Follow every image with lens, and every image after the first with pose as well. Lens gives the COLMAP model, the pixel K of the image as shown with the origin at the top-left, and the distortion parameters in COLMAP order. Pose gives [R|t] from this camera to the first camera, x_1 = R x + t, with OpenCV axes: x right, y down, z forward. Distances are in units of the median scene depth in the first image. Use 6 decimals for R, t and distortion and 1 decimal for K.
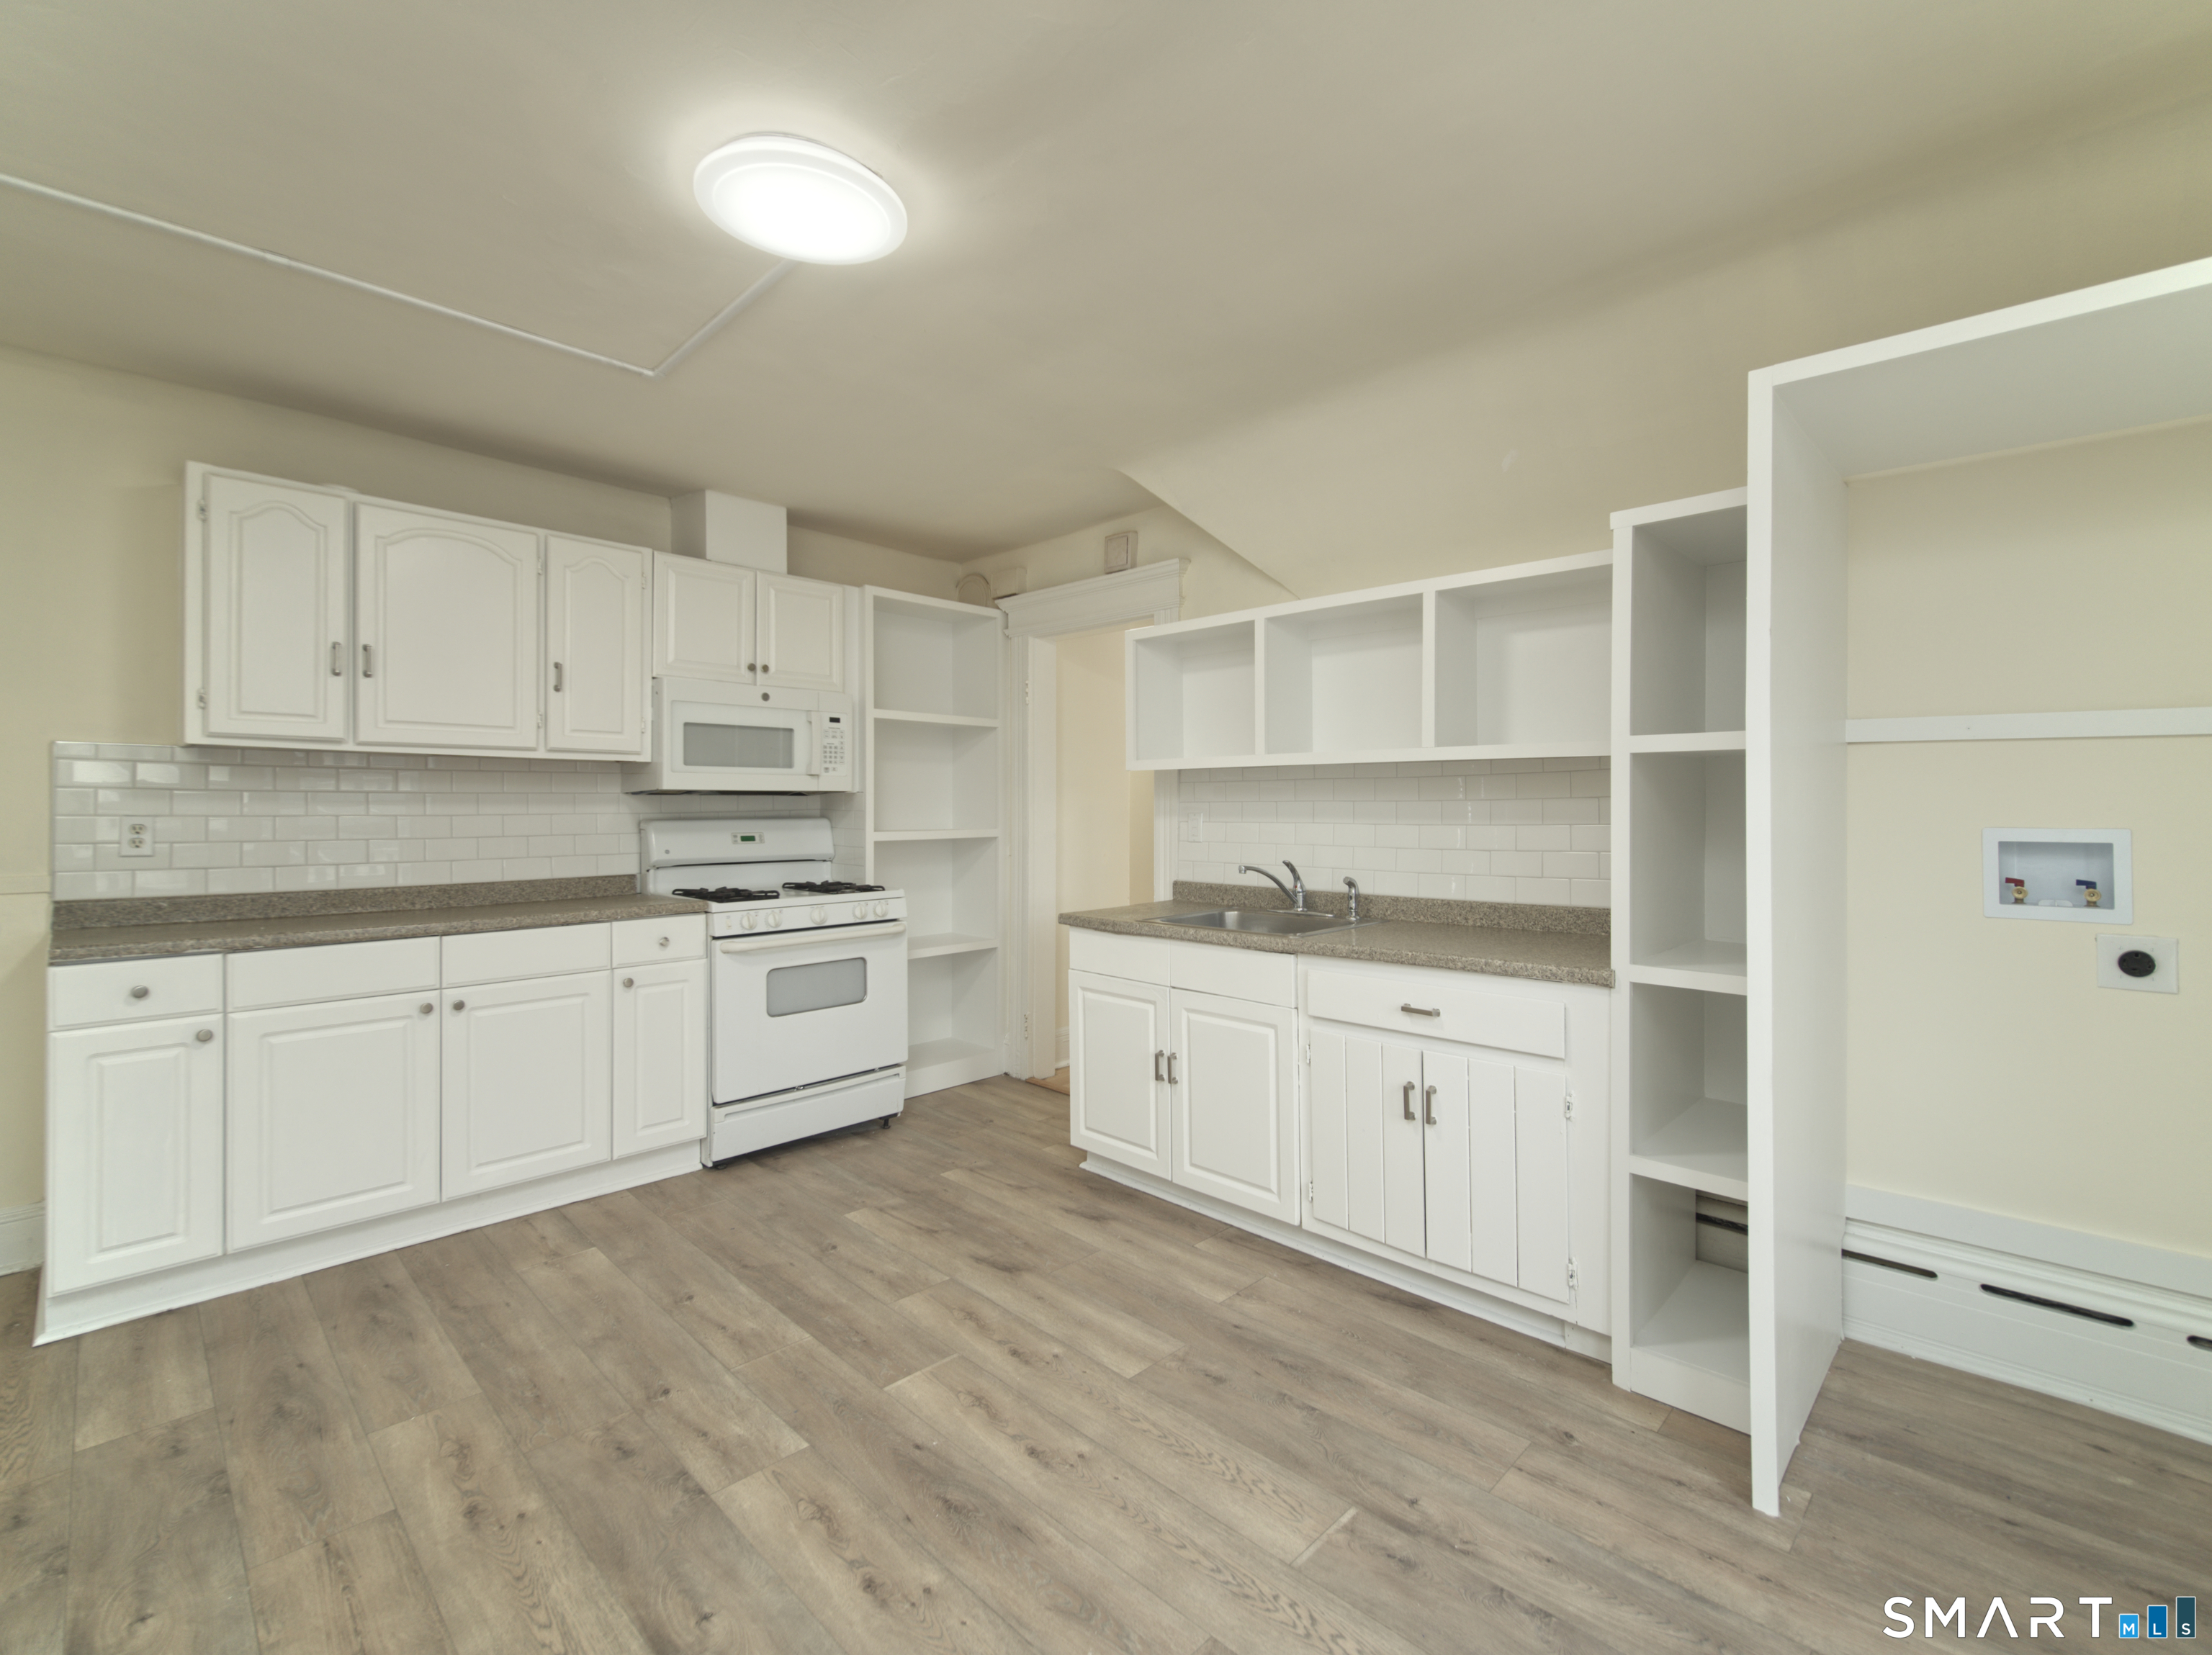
lens RADIAL K [[985.0, 0, 1099.7], [0, 985.0, 800.7], [0, 0, 1]] dist [0.017300, -0.006623]
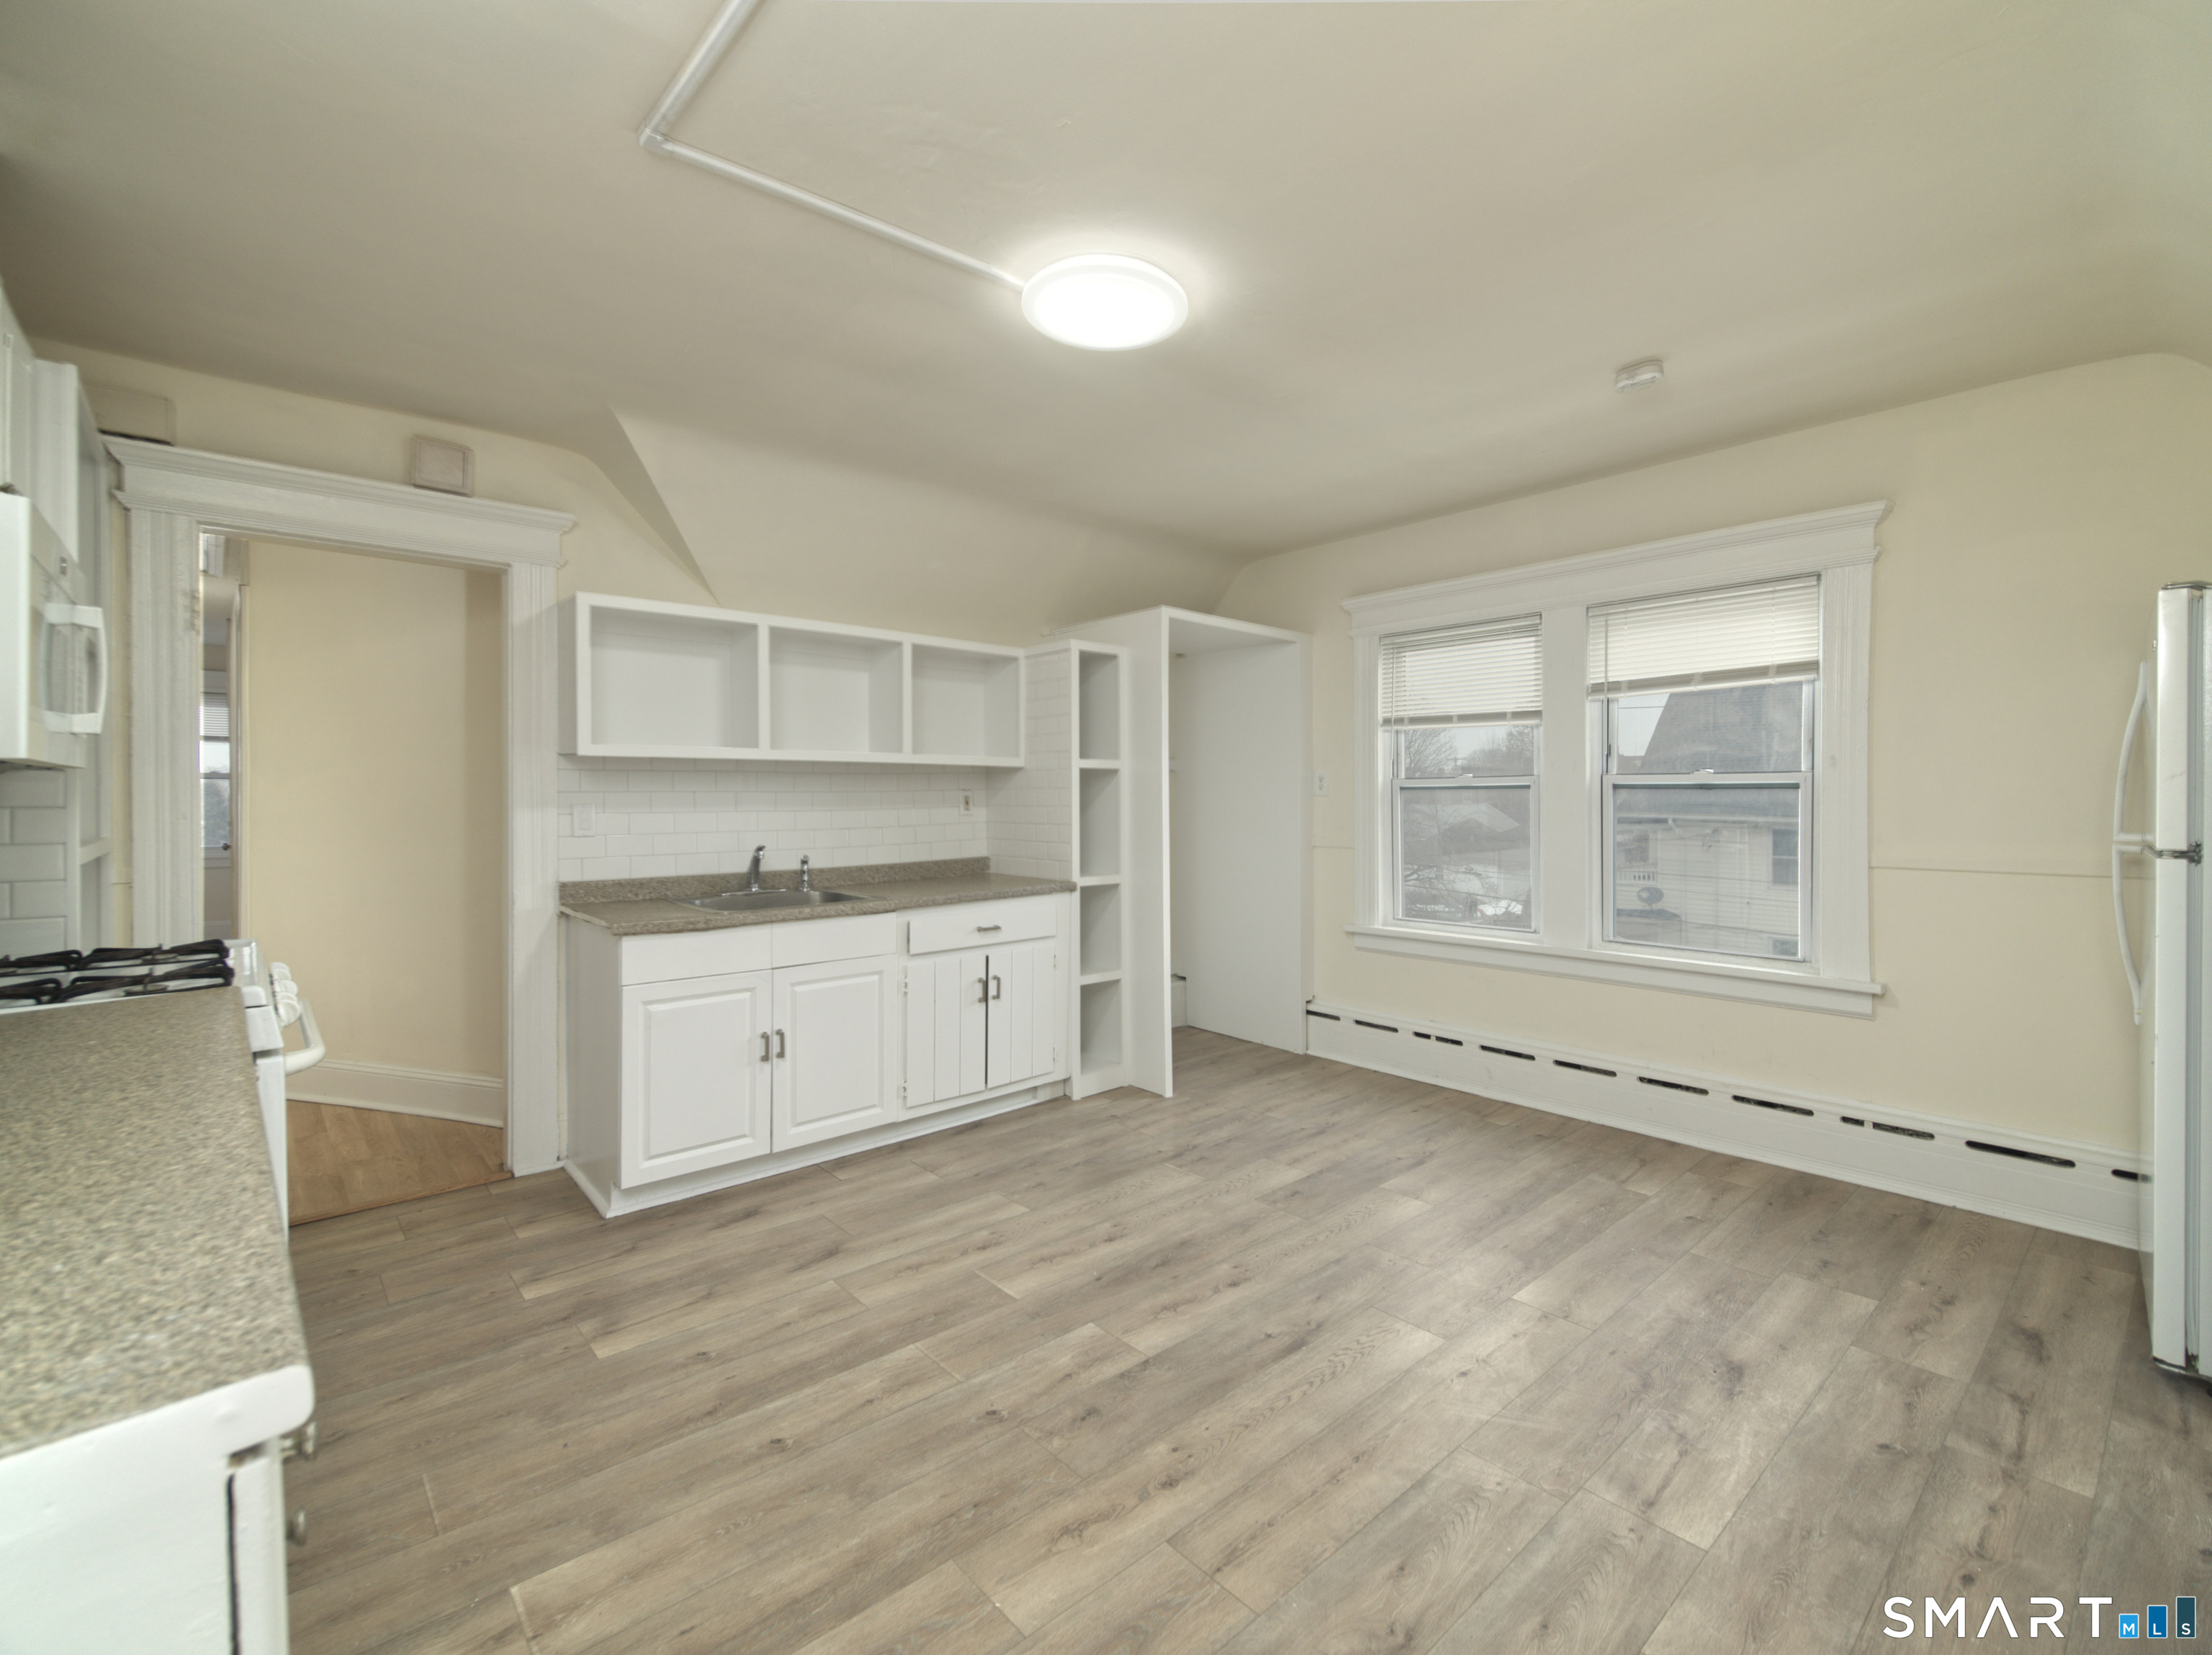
lens RADIAL K [[985.0, 0, 1099.7], [0, 985.0, 800.7], [0, 0, 1]] dist [0.017300, -0.006623]
pose [[0.069085, -0.004511, 0.997601, -1.294832], [-0.000403, 0.999990, 0.004550, 0.007584], [-0.997611, -0.000716, 0.069082, 0.787257]]
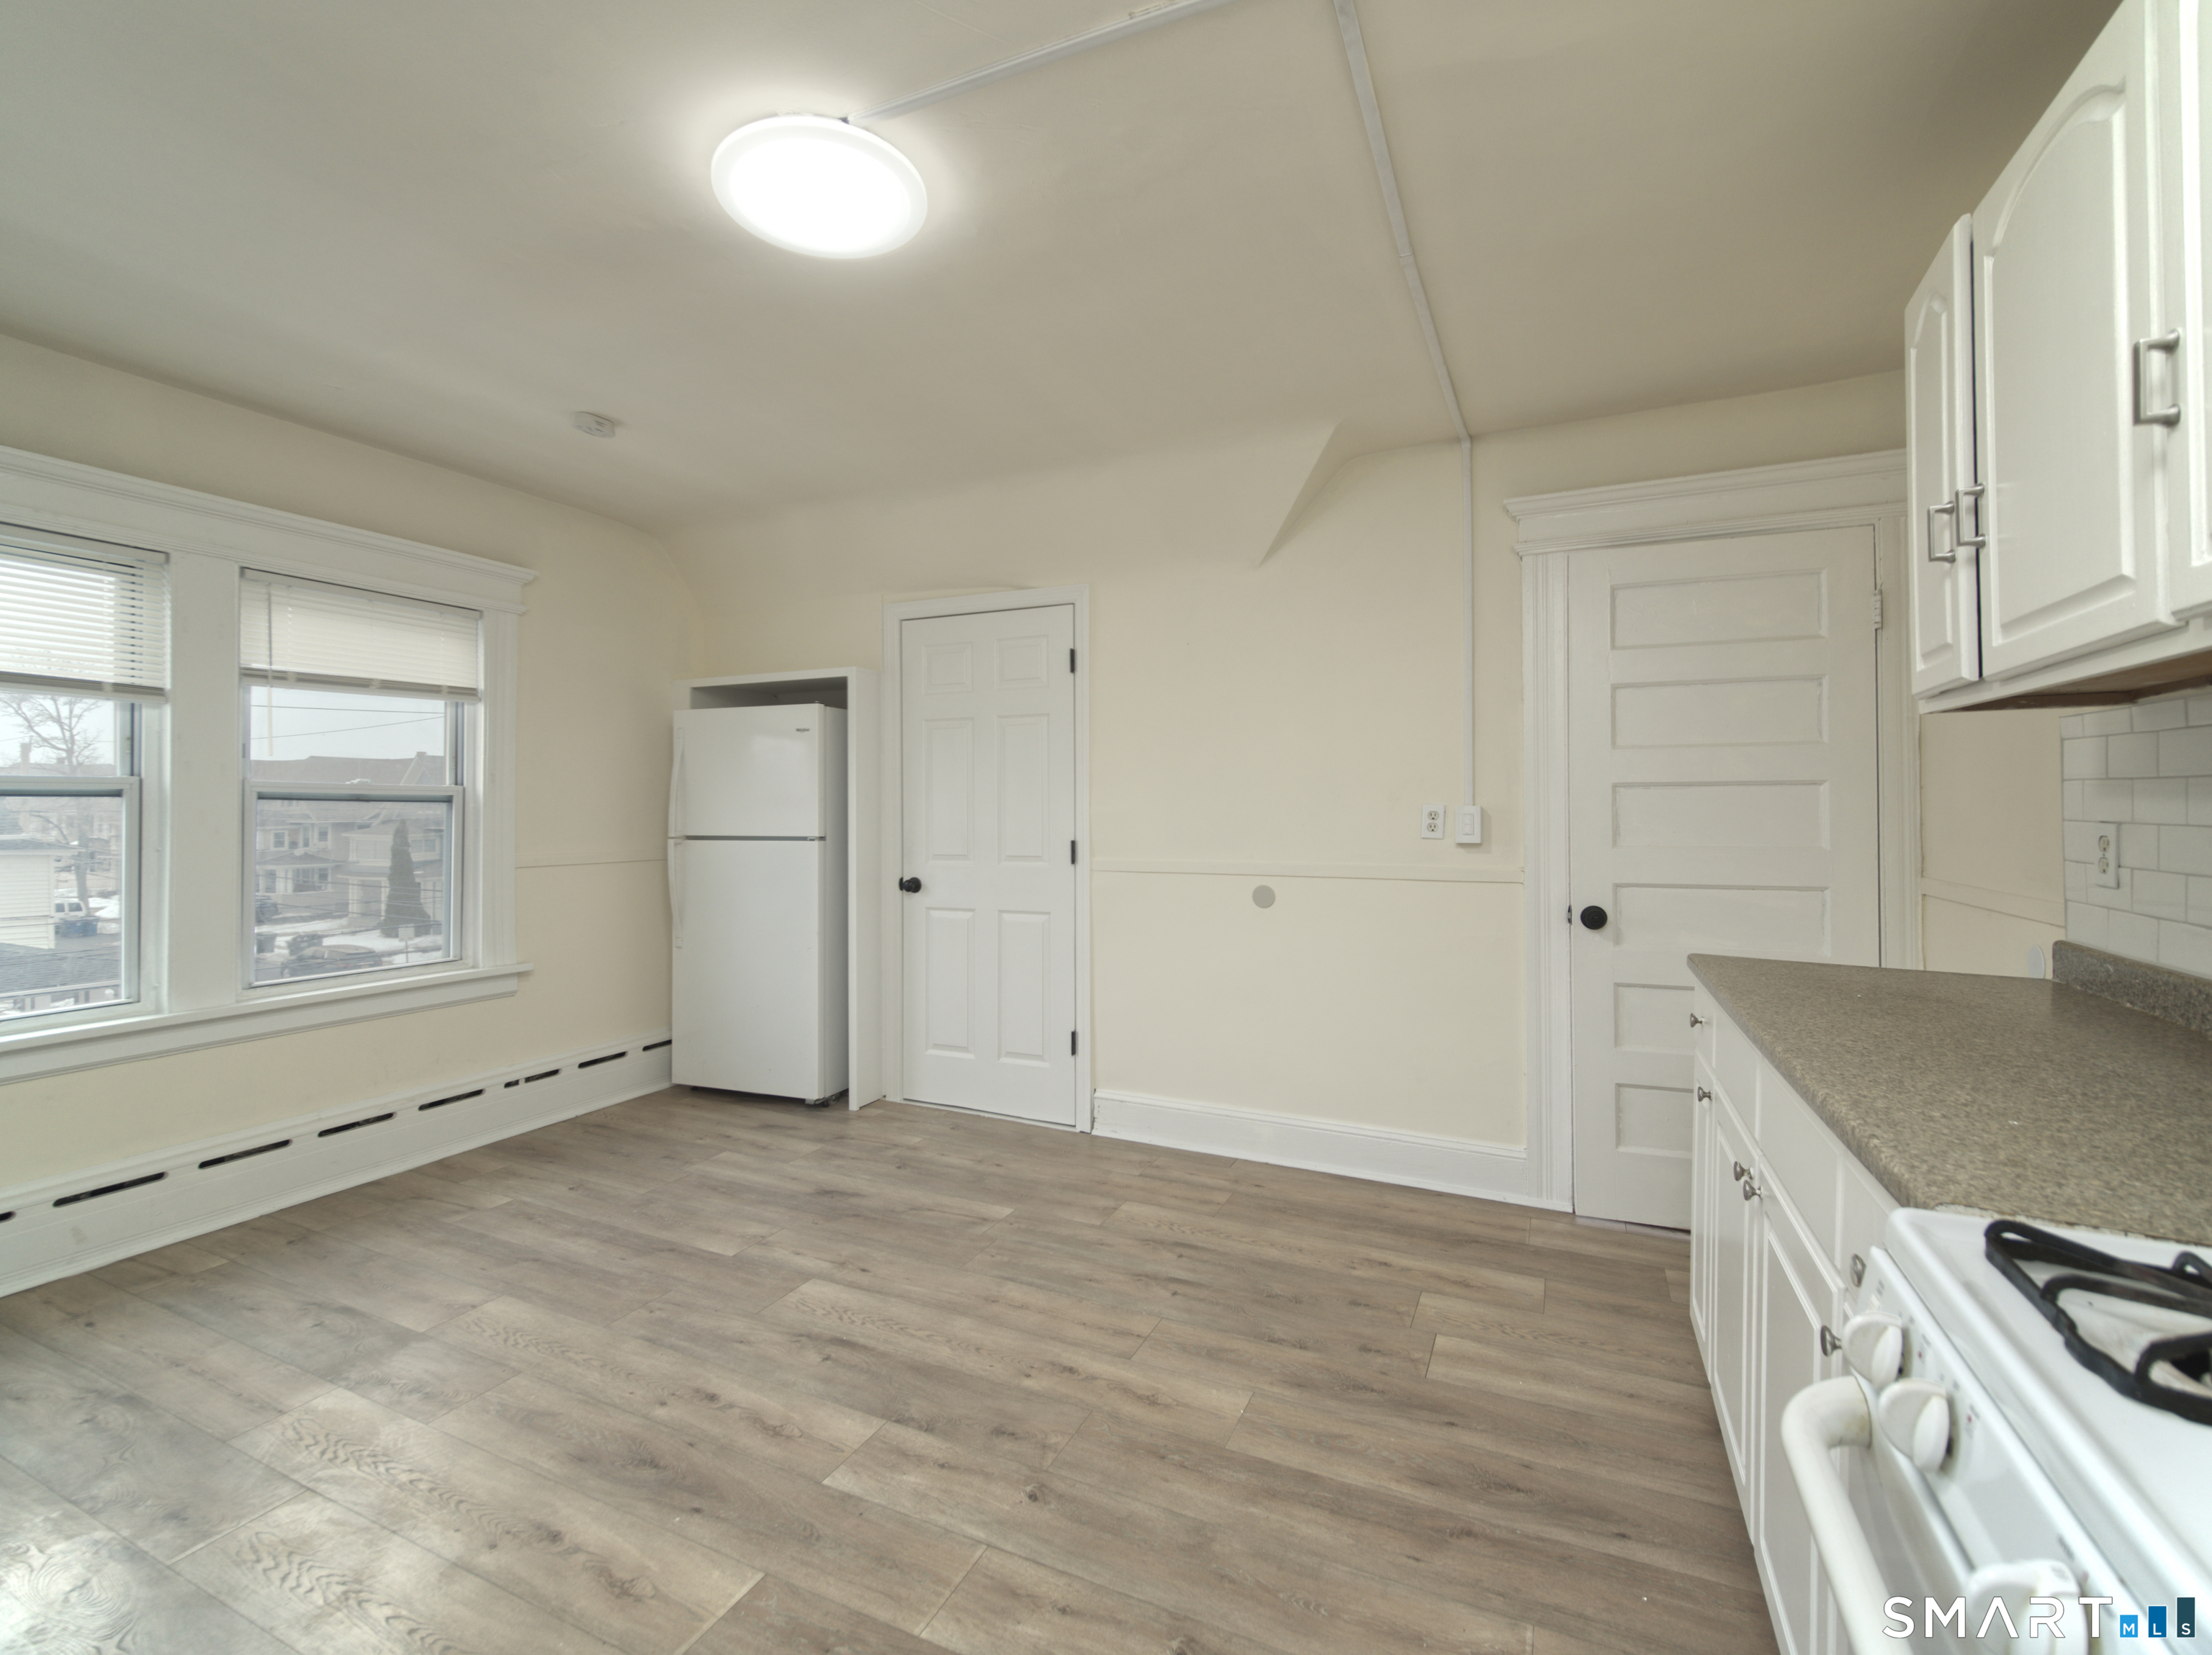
lens RADIAL K [[985.0, 0, 1099.7], [0, 985.0, 800.7], [0, 0, 1]] dist [0.017300, -0.006623]
pose [[-0.941774, -0.005387, -0.336204, -0.191822], [-0.001212, 0.999920, -0.012625, 0.011377], [0.336245, -0.011483, -0.941704, 1.723401]]
